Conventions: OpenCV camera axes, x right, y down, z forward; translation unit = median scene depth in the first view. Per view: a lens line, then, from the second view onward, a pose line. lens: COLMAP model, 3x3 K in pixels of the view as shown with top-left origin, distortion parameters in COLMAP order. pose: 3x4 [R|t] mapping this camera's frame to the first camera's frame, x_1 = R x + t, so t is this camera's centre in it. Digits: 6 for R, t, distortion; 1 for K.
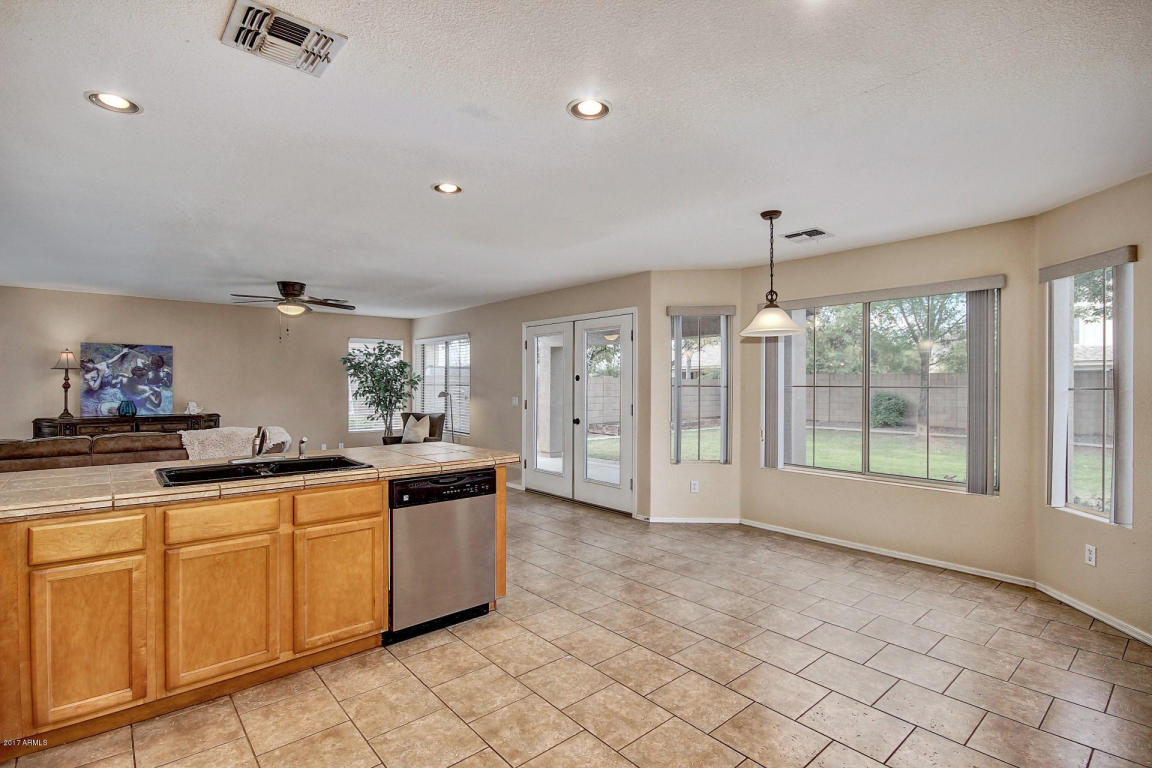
lens RADIAL K [[544.9, 0, 593.0], [0, 544.9, 385.7], [0, 0, 1]] dist [0.004121, -0.007892]
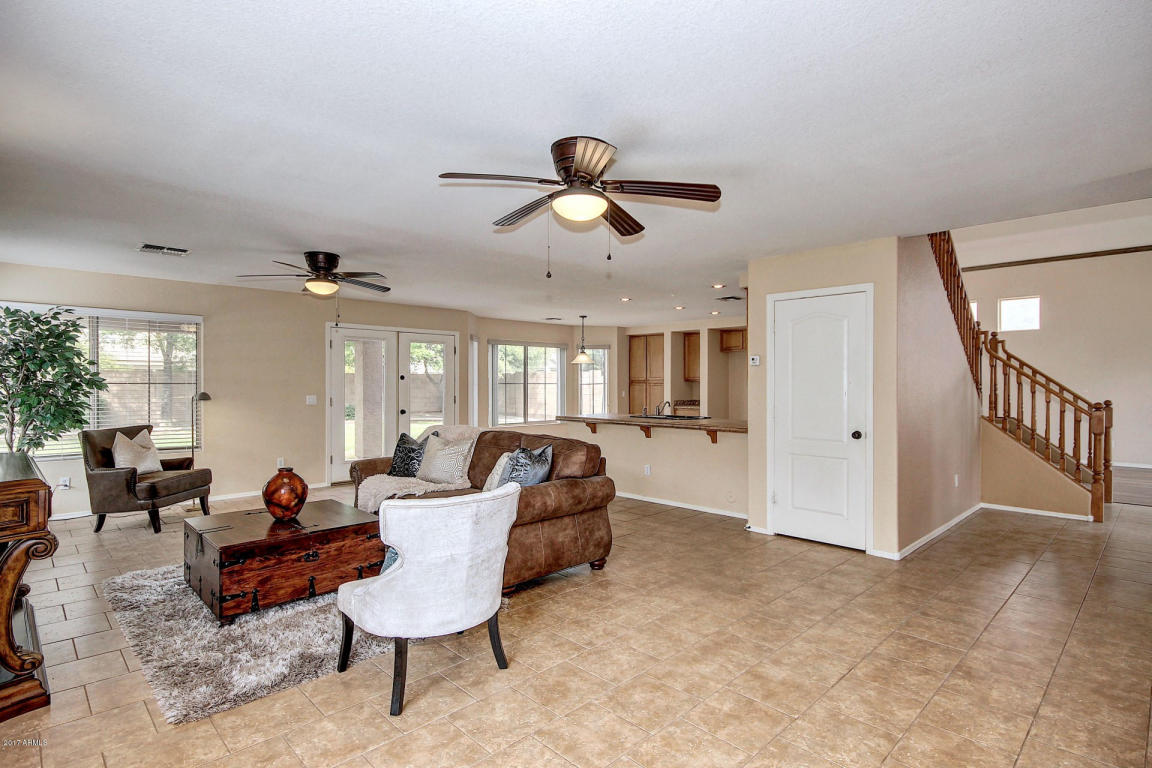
lens RADIAL K [[600.7, 0, 573.9], [0, 600.7, 381.5], [0, 0, 1]] dist [0.000642, 0.003599]
pose [[-0.050151, 0.000032, 0.998742, -1.353582], [-0.000022, 1.000000, -0.000033, -0.003620], [-0.998742, -0.000024, -0.050151, 0.643467]]
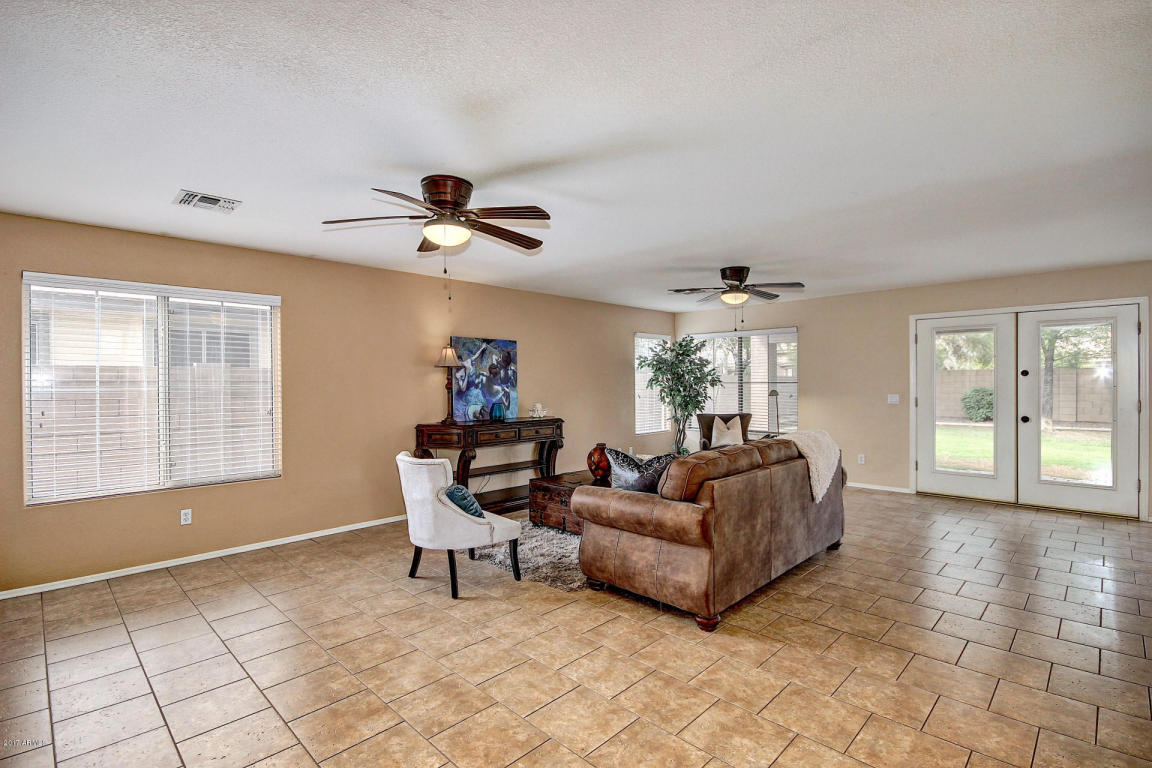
lens RADIAL K [[544.9, 0, 586.2], [0, 544.9, 389.2], [0, 0, 1]] dist [0.004121, -0.007892]
pose [[0.997436, -0.009321, 0.070955, -0.800868], [0.008562, 0.999903, 0.010995, -0.002930], [-0.071050, -0.010359, 0.997419, 0.117513]]
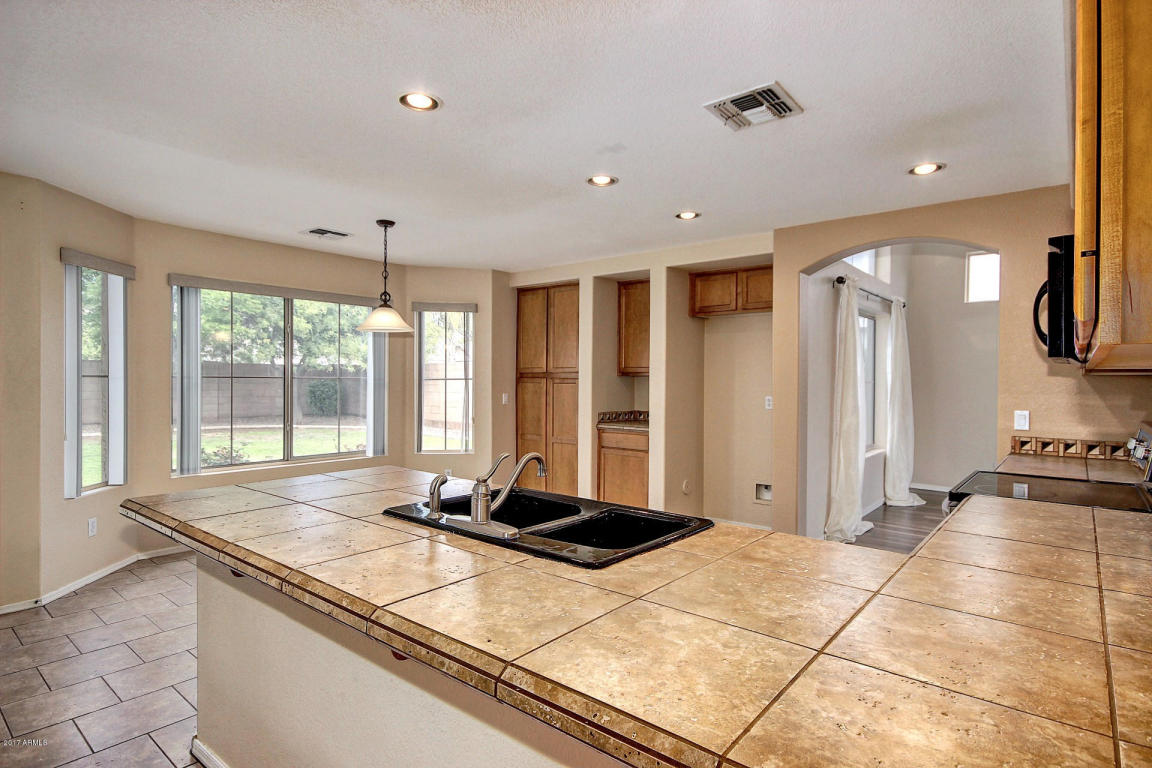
lens RADIAL K [[600.7, 0, 572.2], [0, 600.7, 383.5], [0, 0, 1]] dist [0.000642, 0.003599]
pose [[-0.144262, -0.009613, 0.989493, -0.514074], [-0.007667, 0.999934, 0.008596, 0.000414], [-0.989510, -0.006347, -0.144326, 0.435686]]
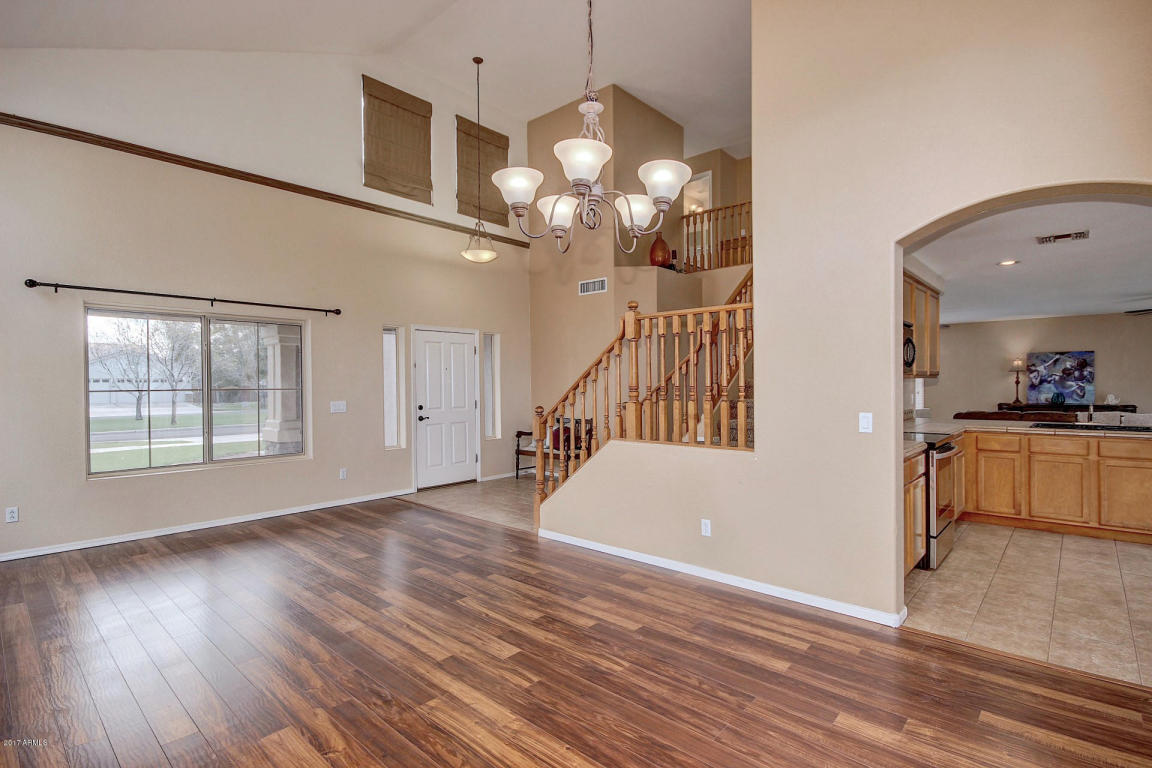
lens RADIAL K [[544.9, 0, 580.2], [0, 544.9, 385.7], [0, 0, 1]] dist [0.004121, -0.007892]
pose [[0.091706, 0.000864, -0.995786, 0.430062], [0.006780, 0.999976, 0.001492, -0.000653], [0.995763, -0.006888, 0.091698, -0.353909]]
